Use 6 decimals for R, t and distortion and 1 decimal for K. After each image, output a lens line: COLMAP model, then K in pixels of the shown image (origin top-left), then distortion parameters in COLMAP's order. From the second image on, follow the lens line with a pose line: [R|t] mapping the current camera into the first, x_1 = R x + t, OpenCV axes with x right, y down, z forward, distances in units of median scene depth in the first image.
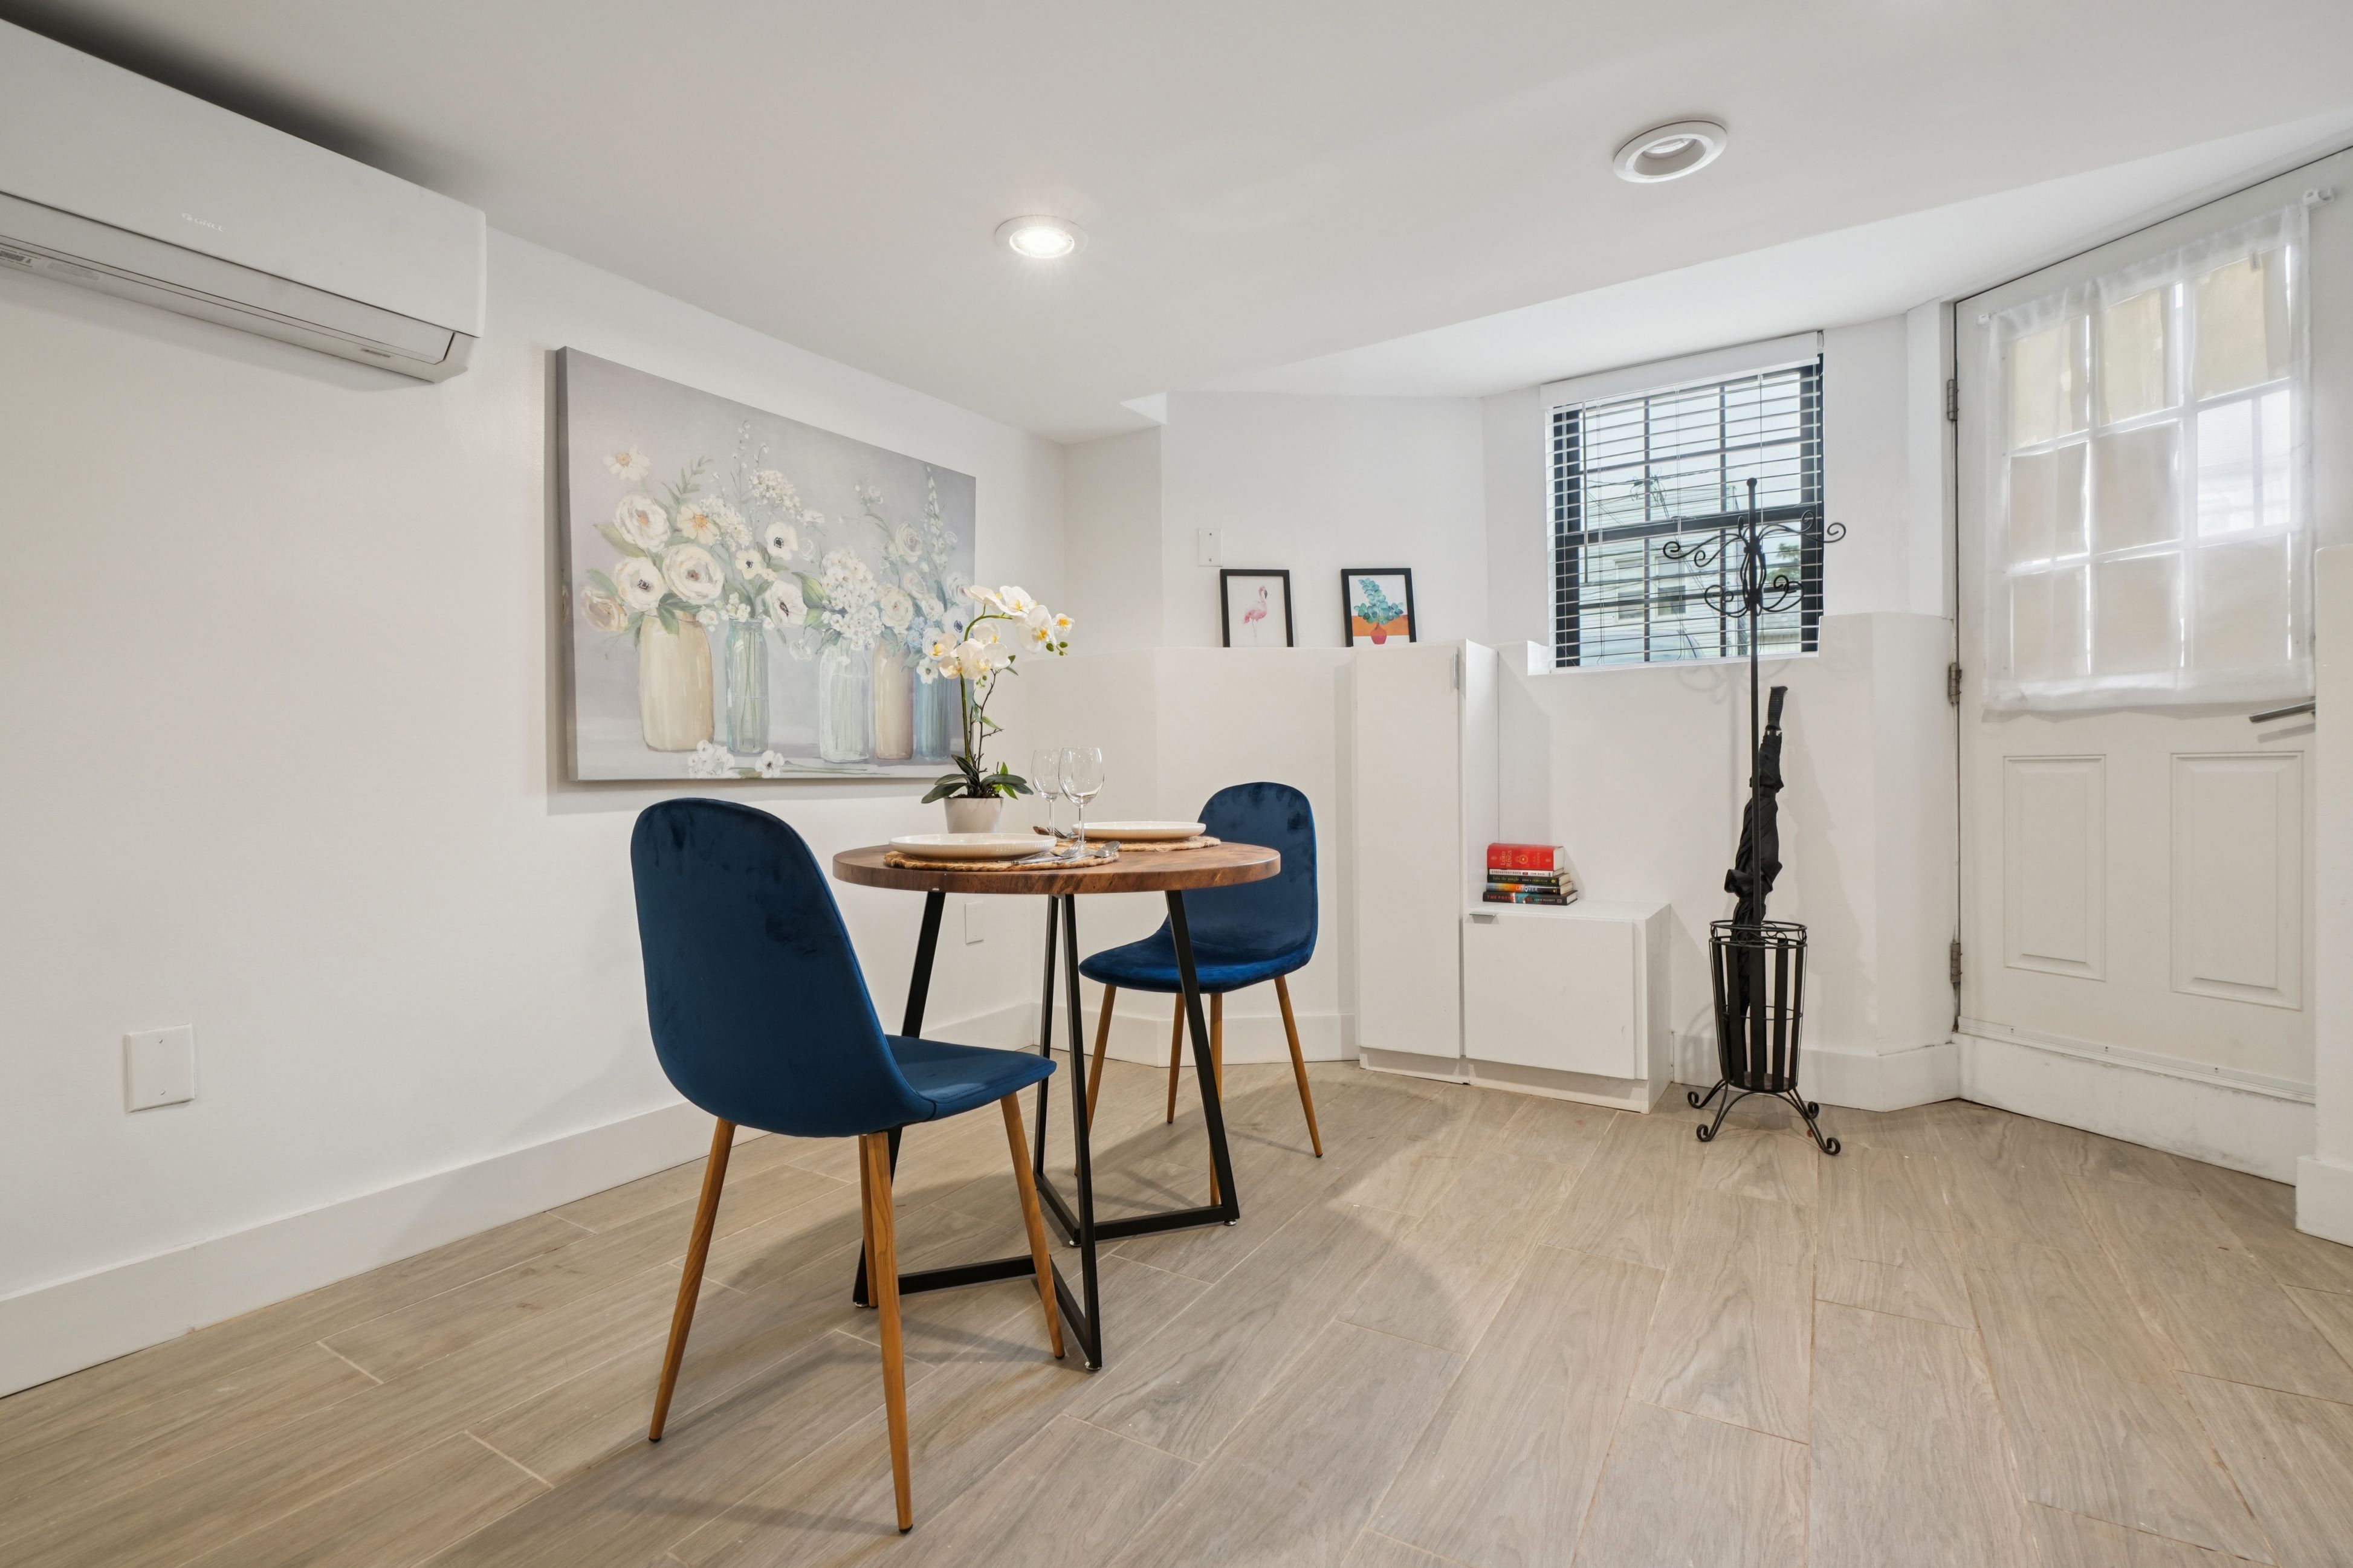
lens RADIAL K [[1077.5, 0, 1177.0], [0, 1077.5, 794.7], [0, 0, 1]] dist [-0.009039, 0.000270]
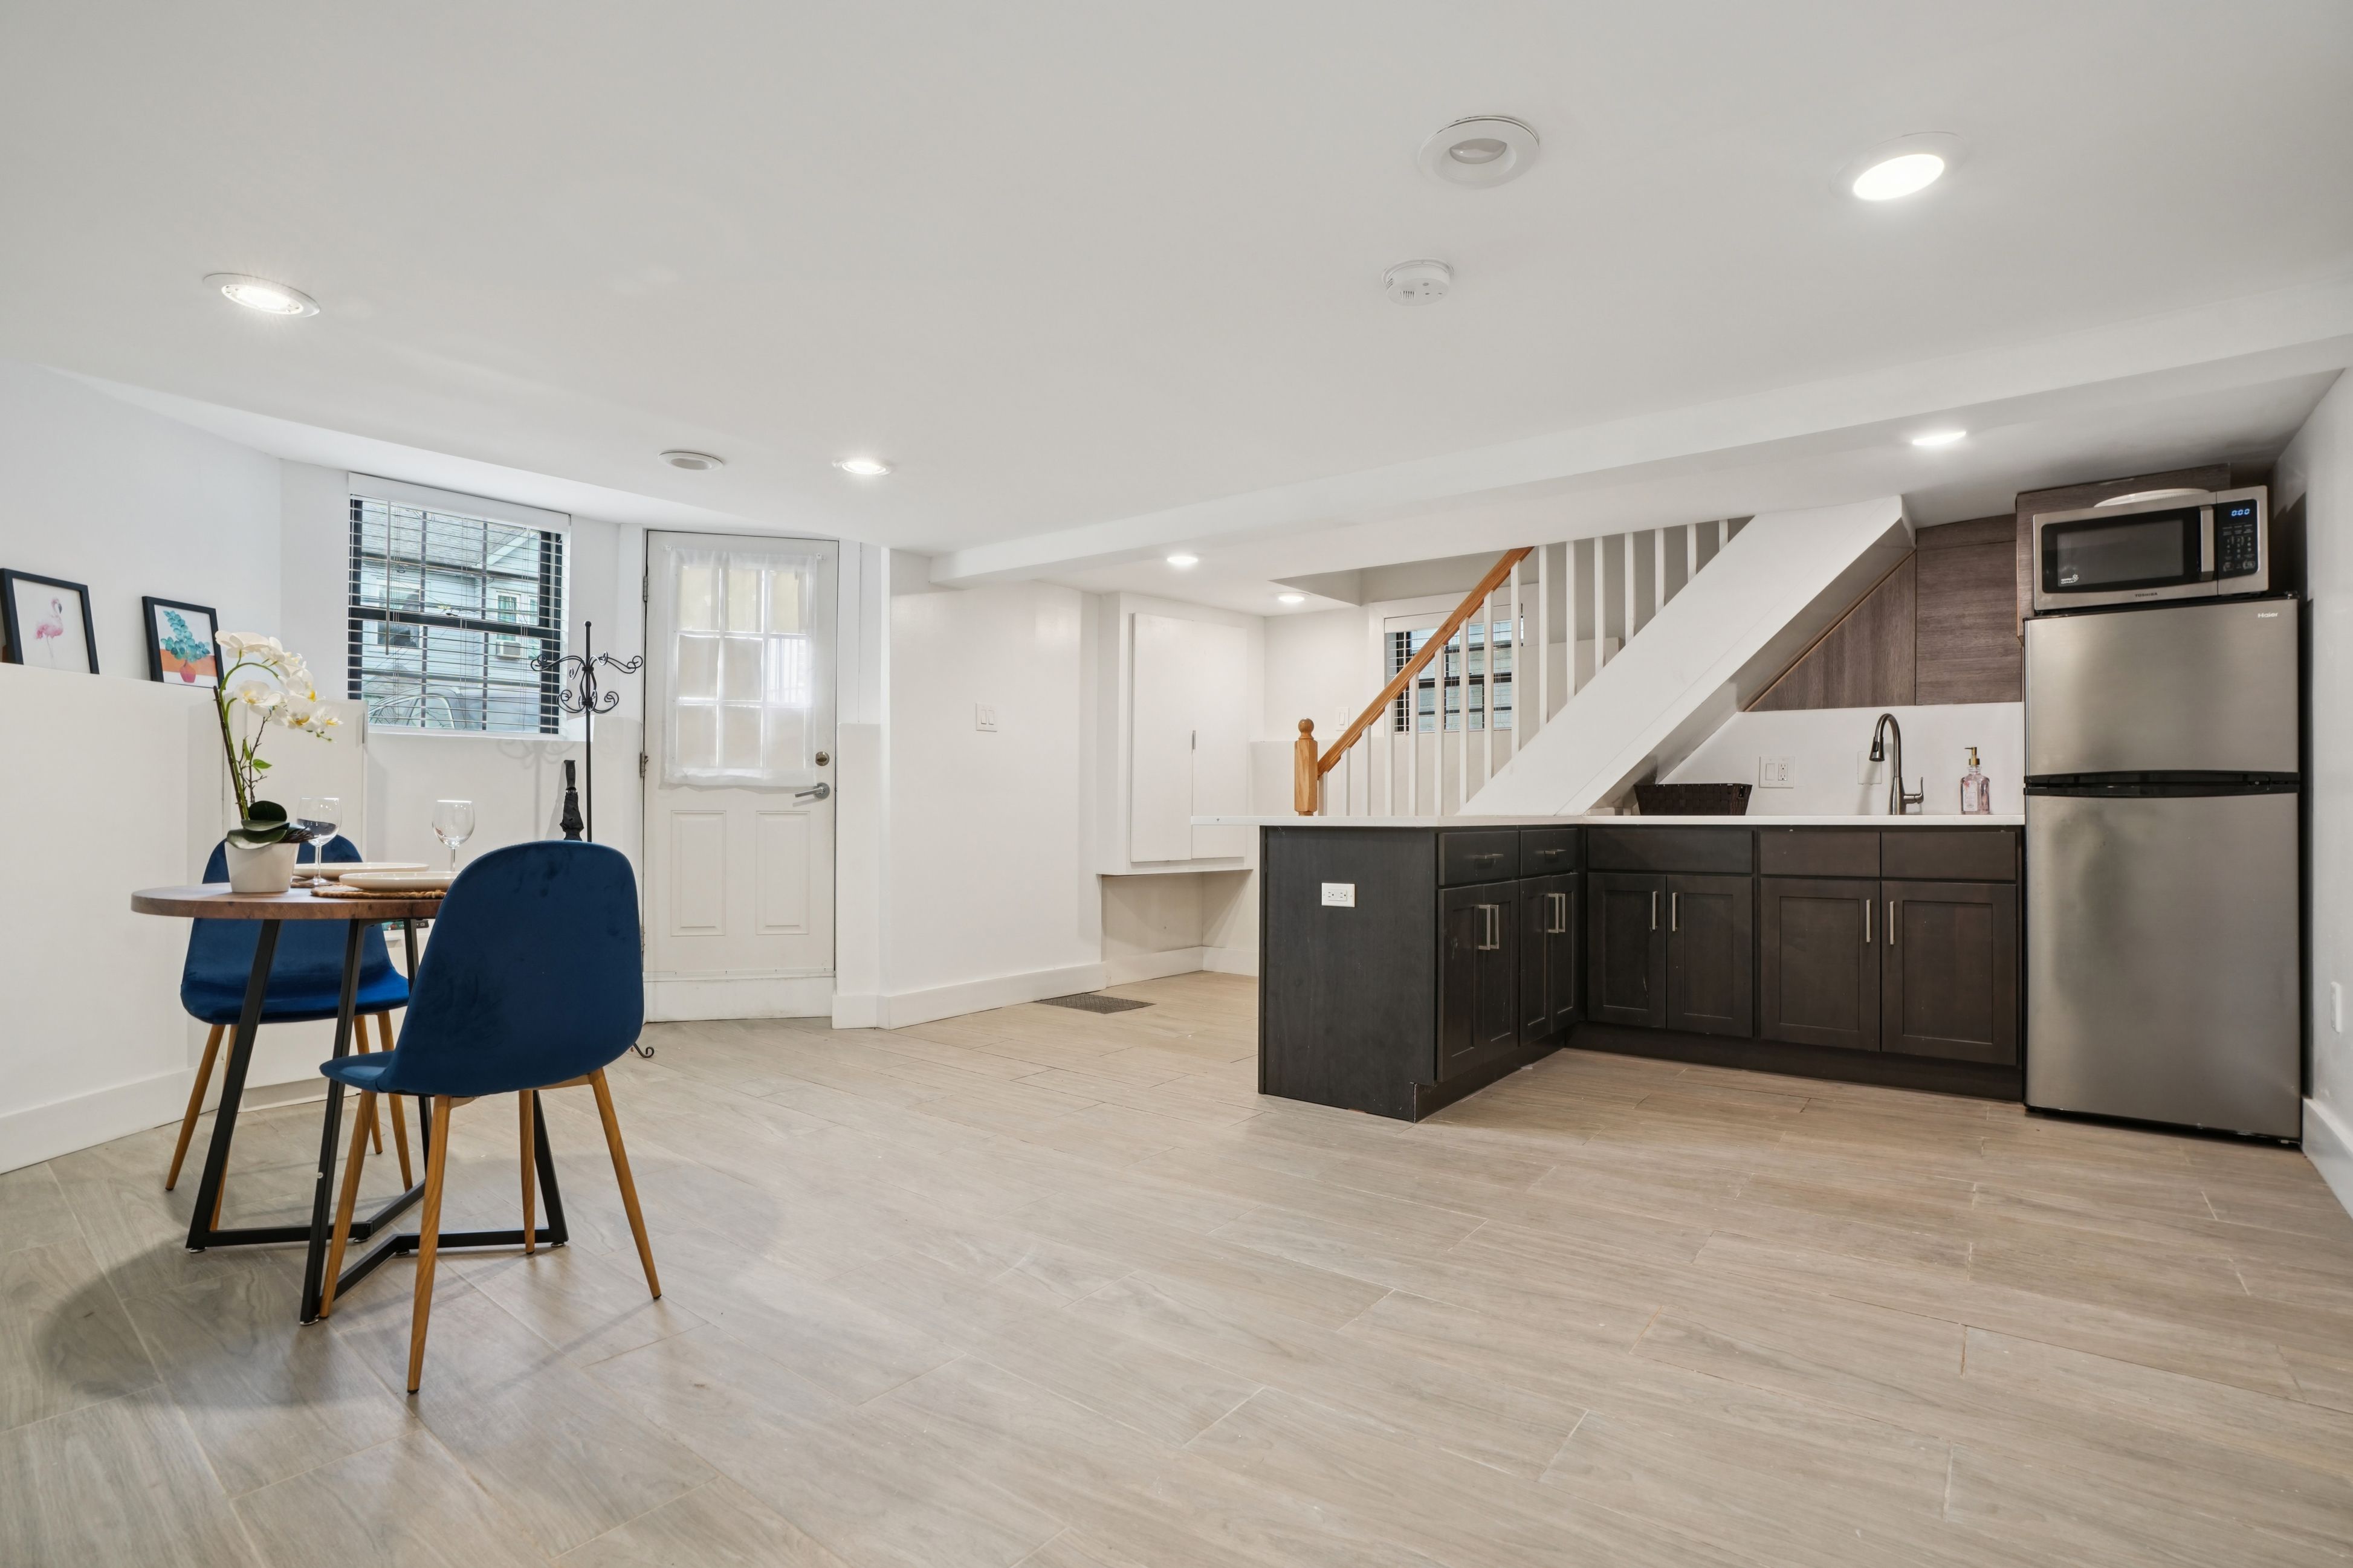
lens RADIAL K [[1106.2, 0, 1185.2], [0, 1106.2, 783.8], [0, 0, 1]] dist [-0.068478, 0.026896]
pose [[0.110491, 0.037947, 0.993152, -0.871778], [0.014428, 0.999104, -0.039779, 0.001907], [-0.993772, 0.018725, 0.109845, 0.017360]]
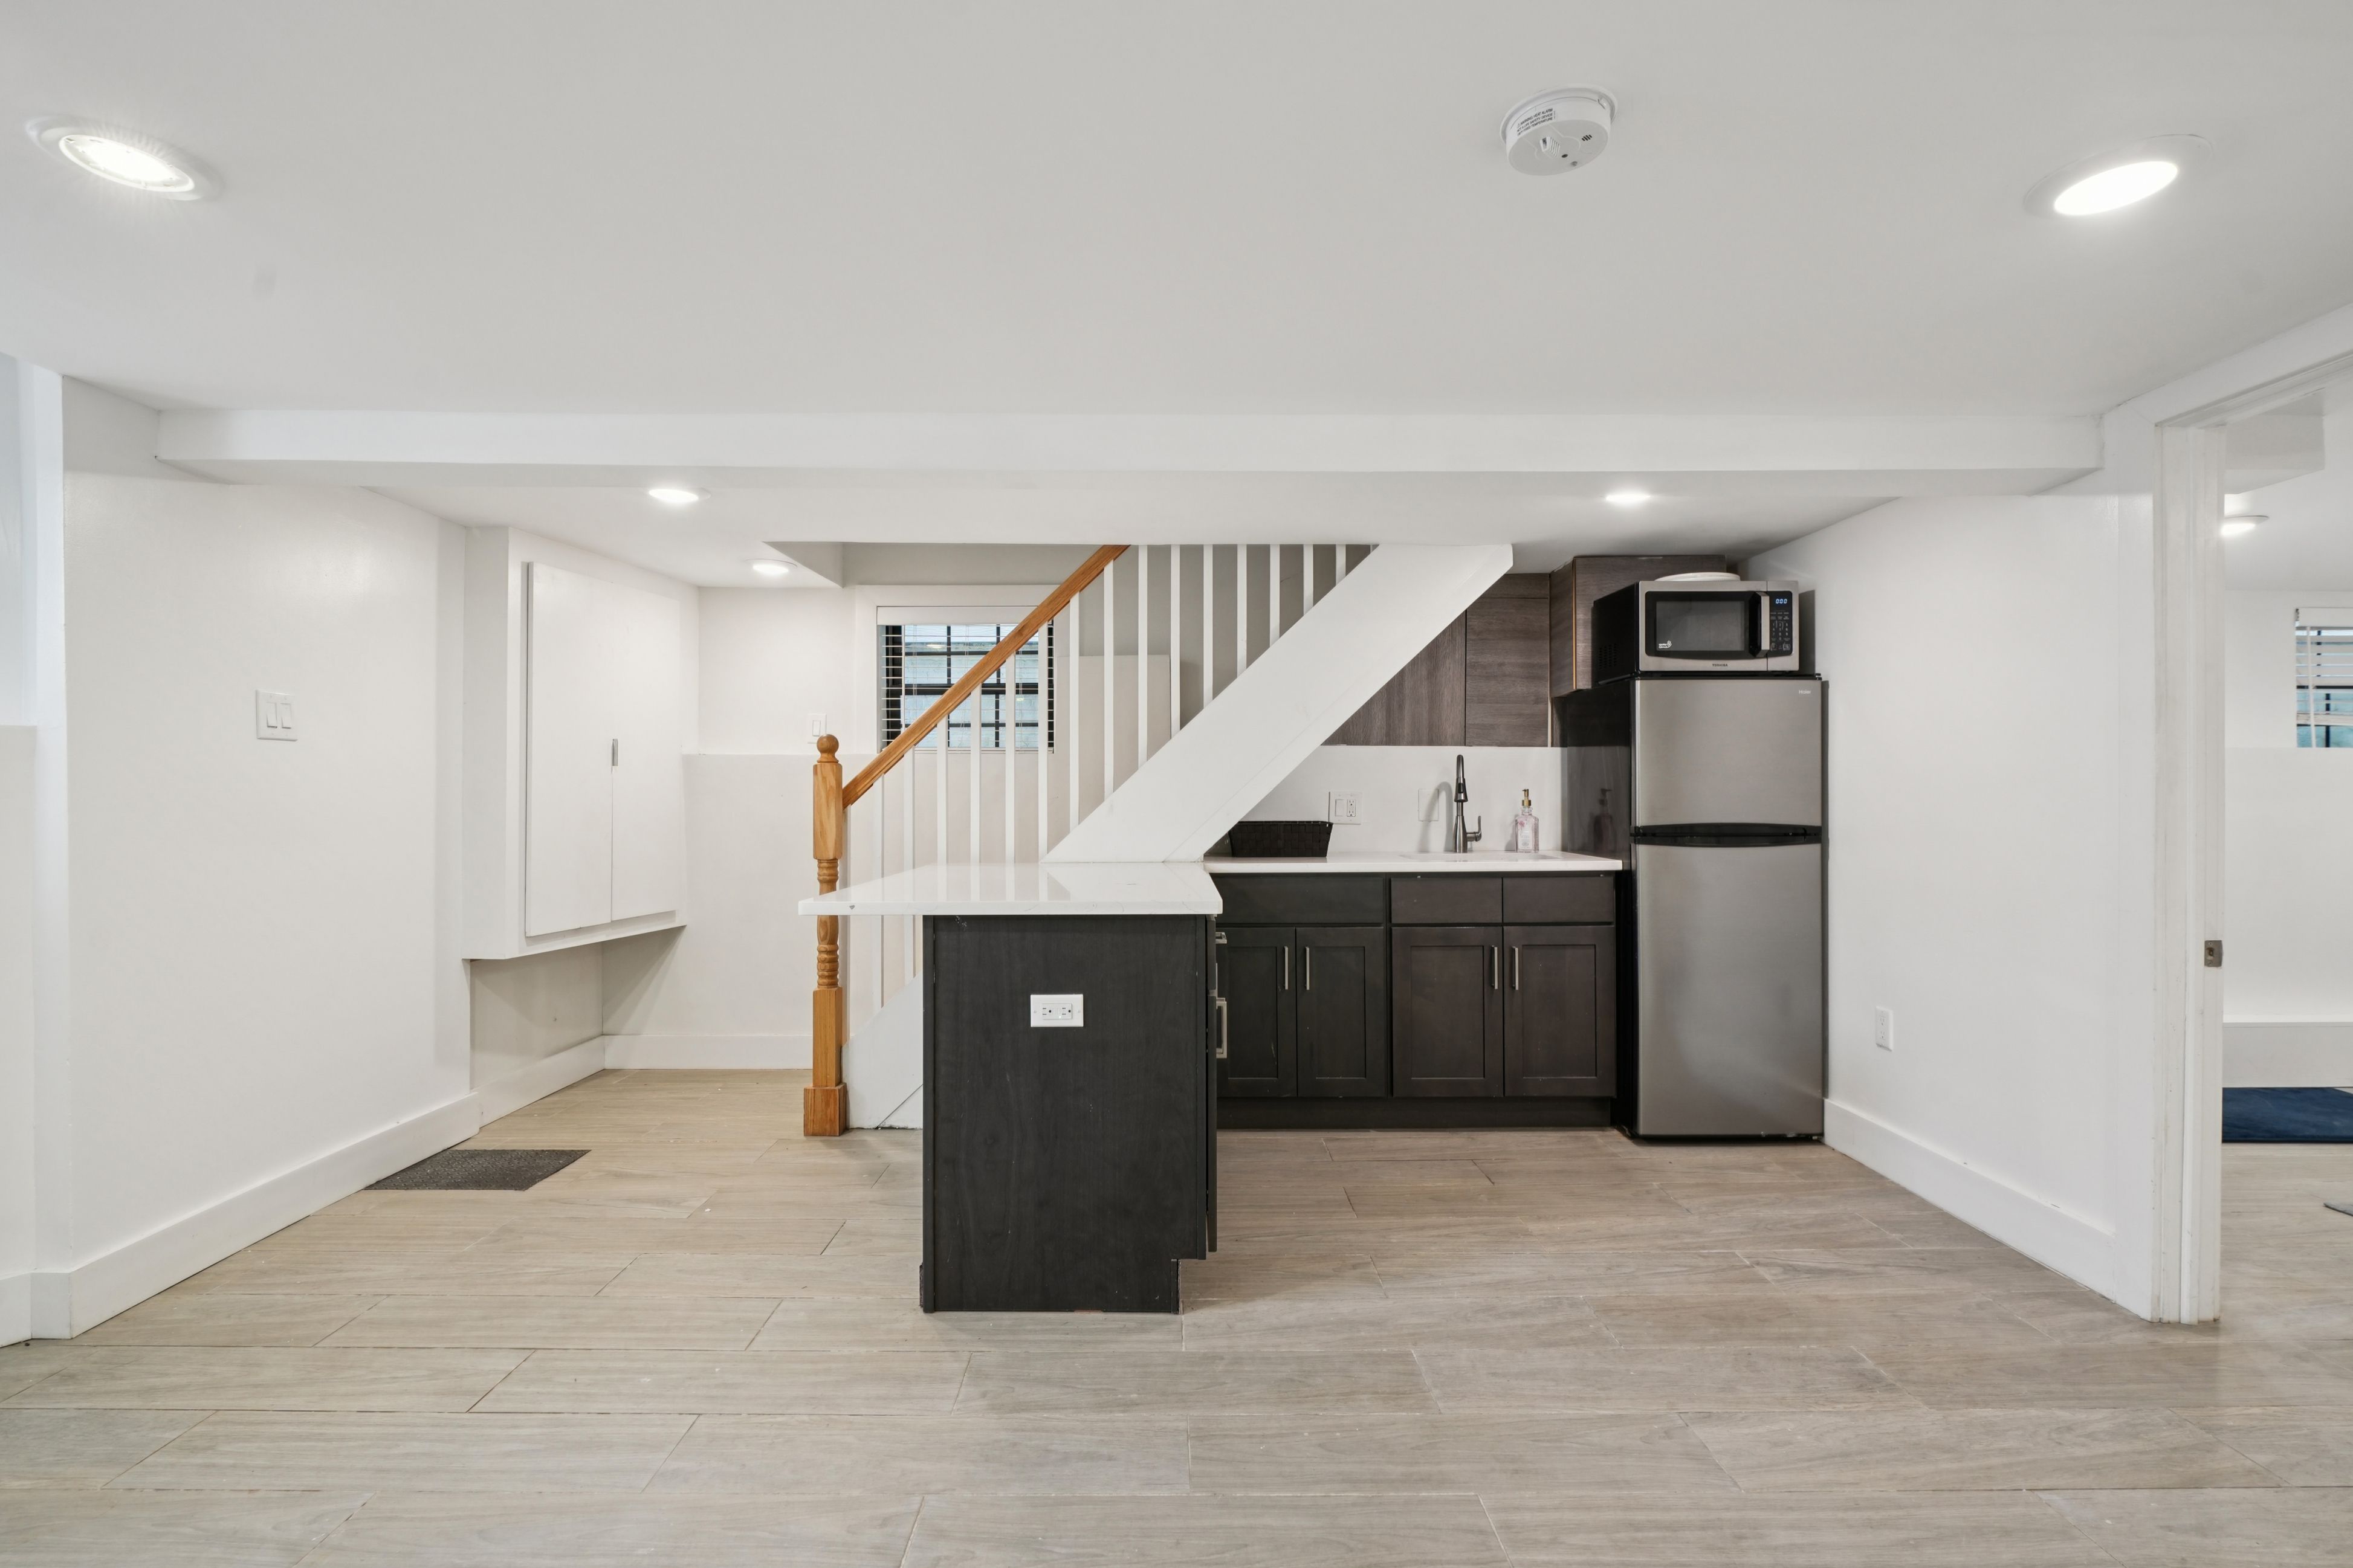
lens RADIAL K [[1081.0, 0, 1161.5], [0, 1081.0, 785.3], [0, 0, 1]] dist [-0.005649, -0.000029]
pose [[-0.519238, 0.020304, 0.854389, -0.370877], [0.024384, 0.999663, -0.008938, -0.095147], [-0.854282, 0.016192, -0.519558, 0.377408]]
